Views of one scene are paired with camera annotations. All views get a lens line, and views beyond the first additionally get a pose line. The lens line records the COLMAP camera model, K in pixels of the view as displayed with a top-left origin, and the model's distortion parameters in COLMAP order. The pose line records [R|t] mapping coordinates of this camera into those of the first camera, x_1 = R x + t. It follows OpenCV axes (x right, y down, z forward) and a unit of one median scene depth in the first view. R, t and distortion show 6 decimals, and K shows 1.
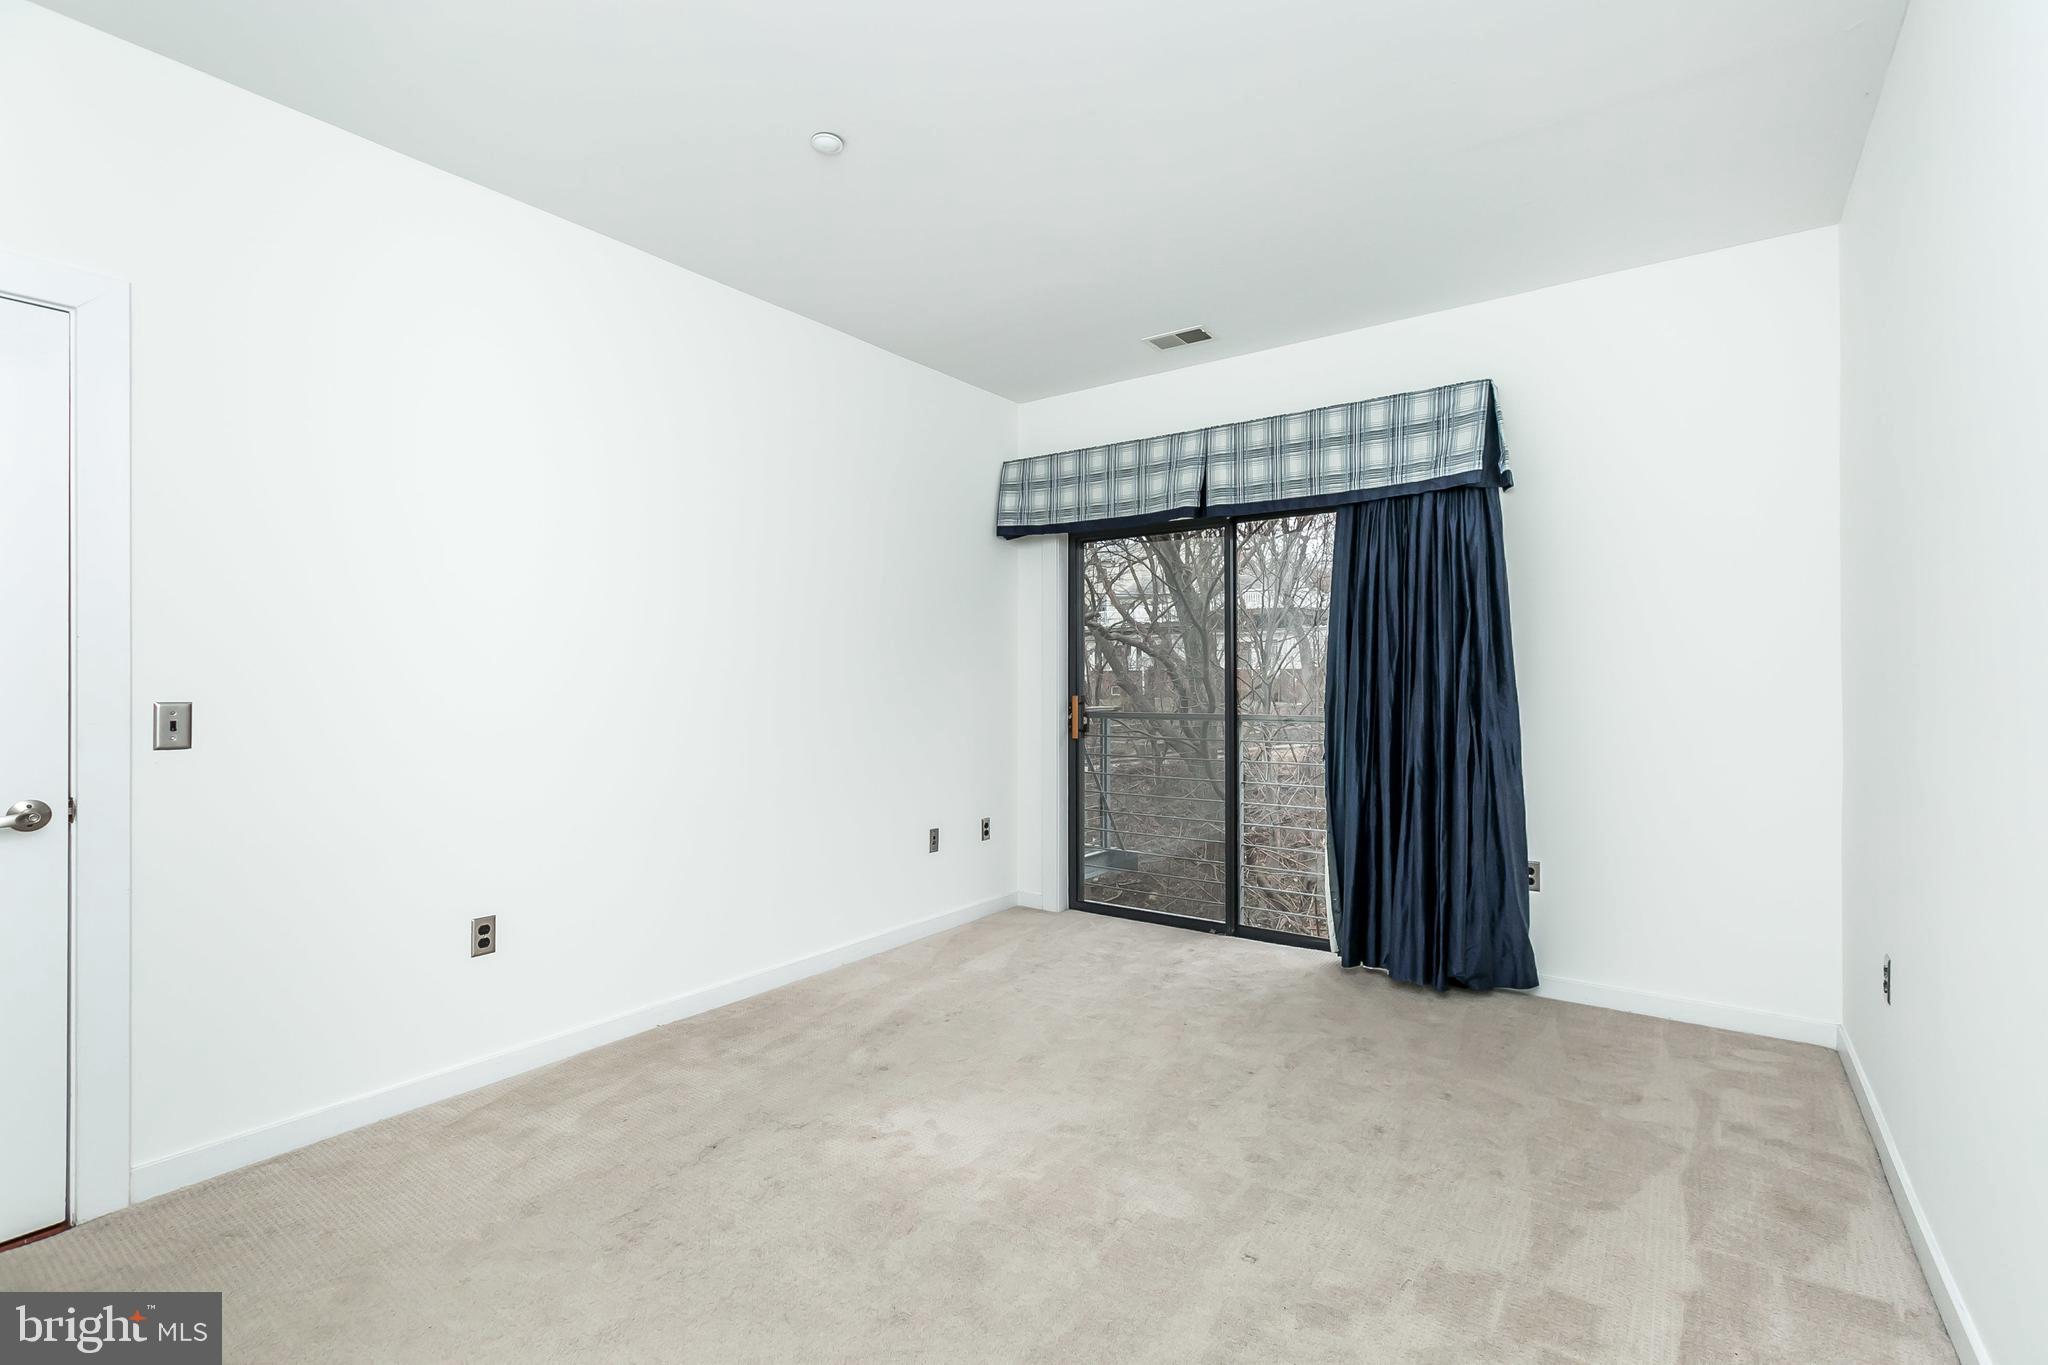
lens RADIAL K [[927.8, 0, 1032.3], [0, 927.8, 679.4], [0, 0, 1]] dist [0.002418, 0.000561]
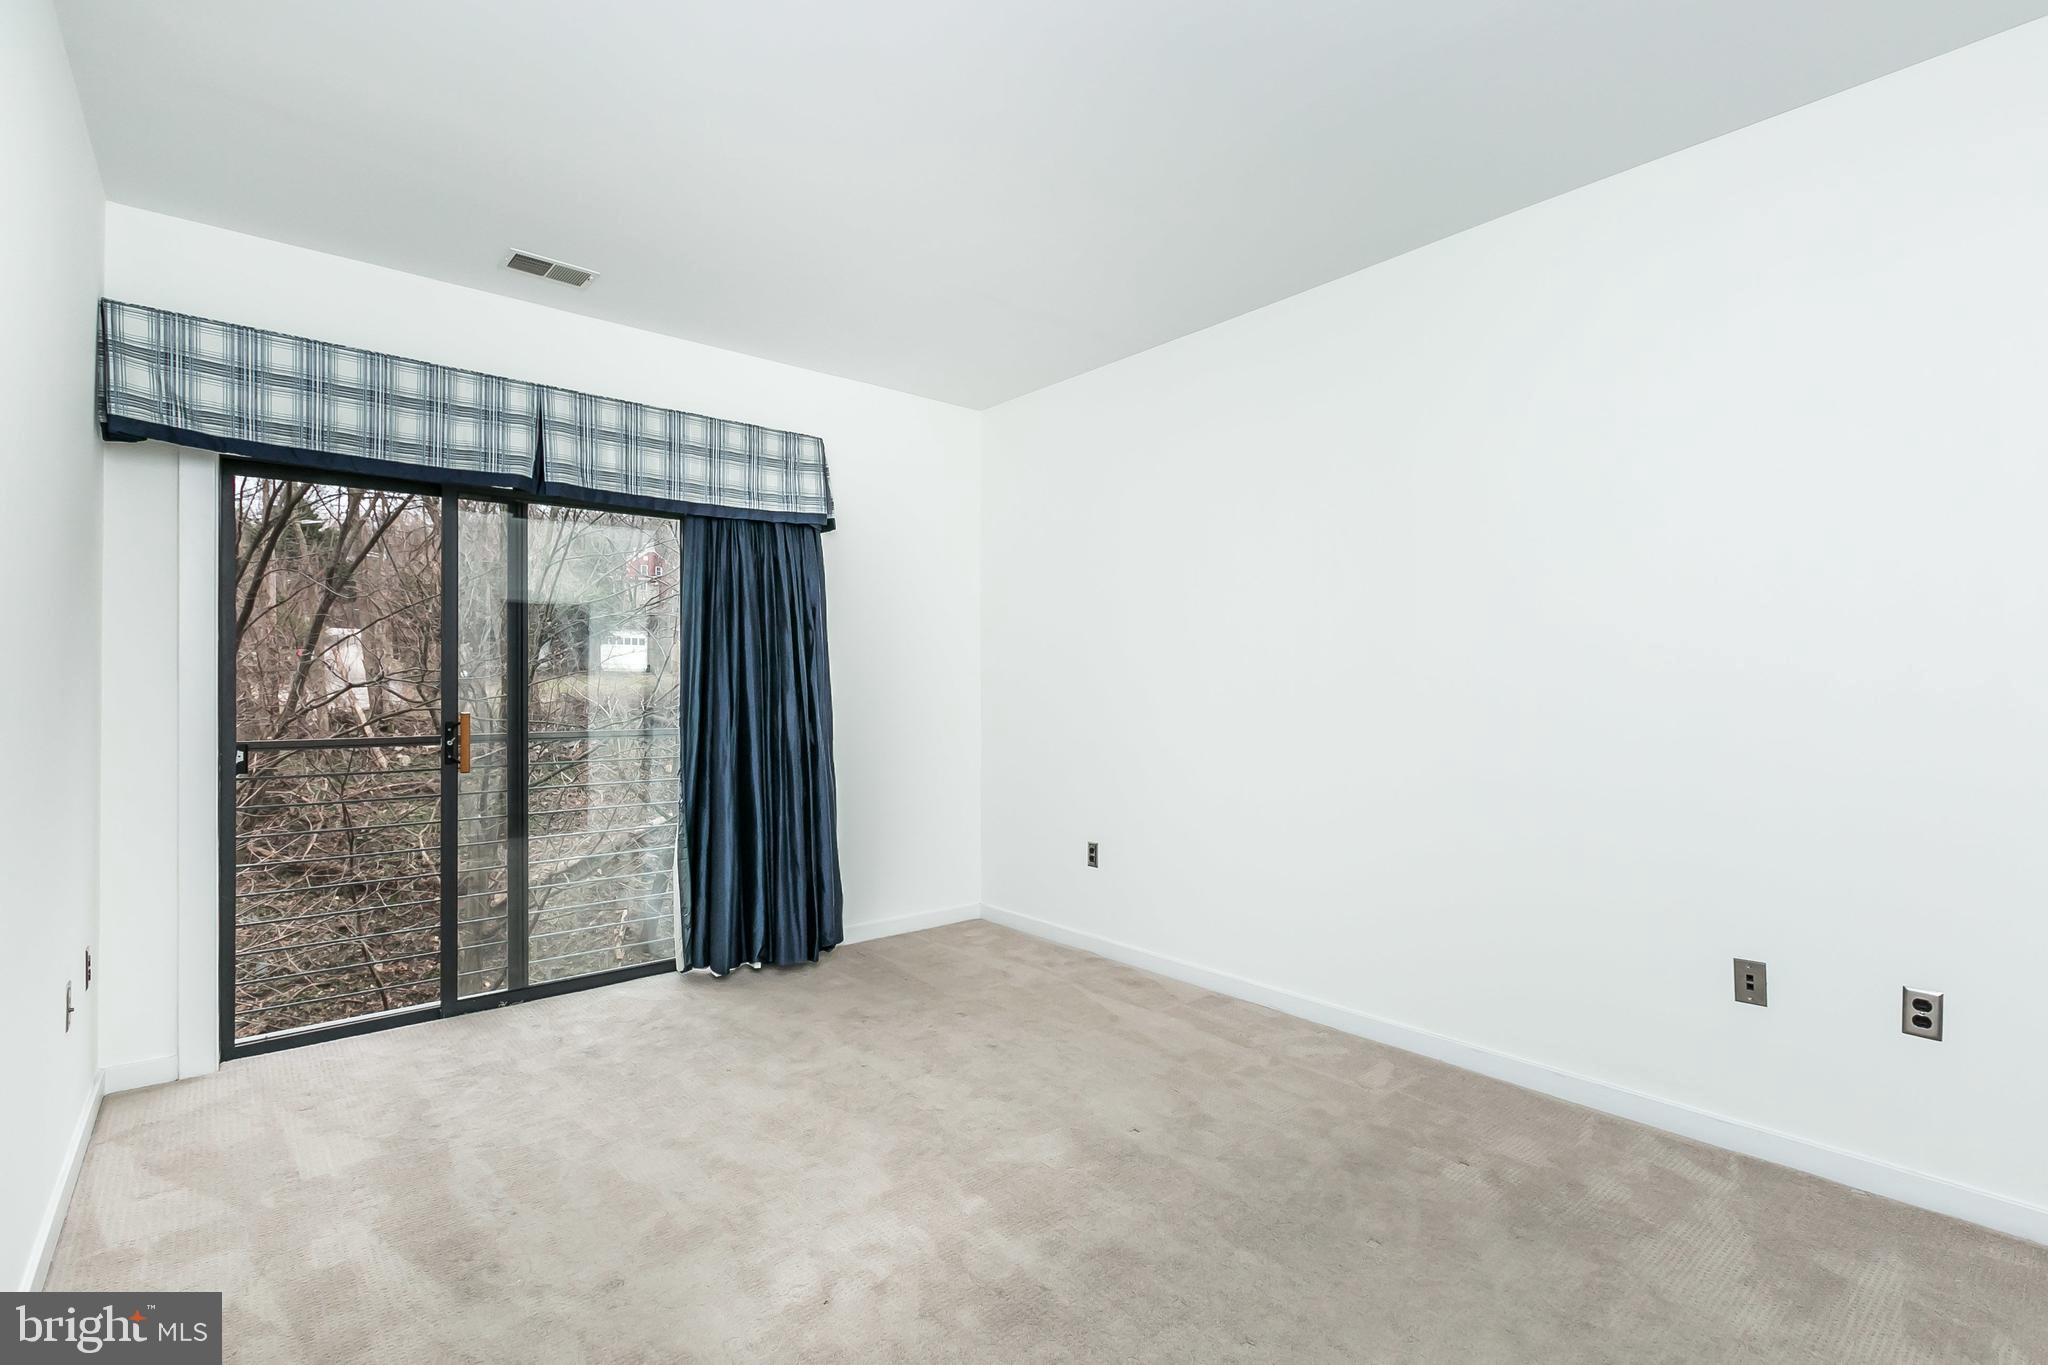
lens RADIAL K [[927.8, 0, 1032.1], [0, 927.8, 690.1], [0, 0, 1]] dist [0.002418, 0.000561]
pose [[0.240645, -0.002242, 0.970611, -0.578369], [-0.002519, 0.999993, 0.002934, -0.005538], [-0.970610, -0.003151, 0.240637, 0.437749]]
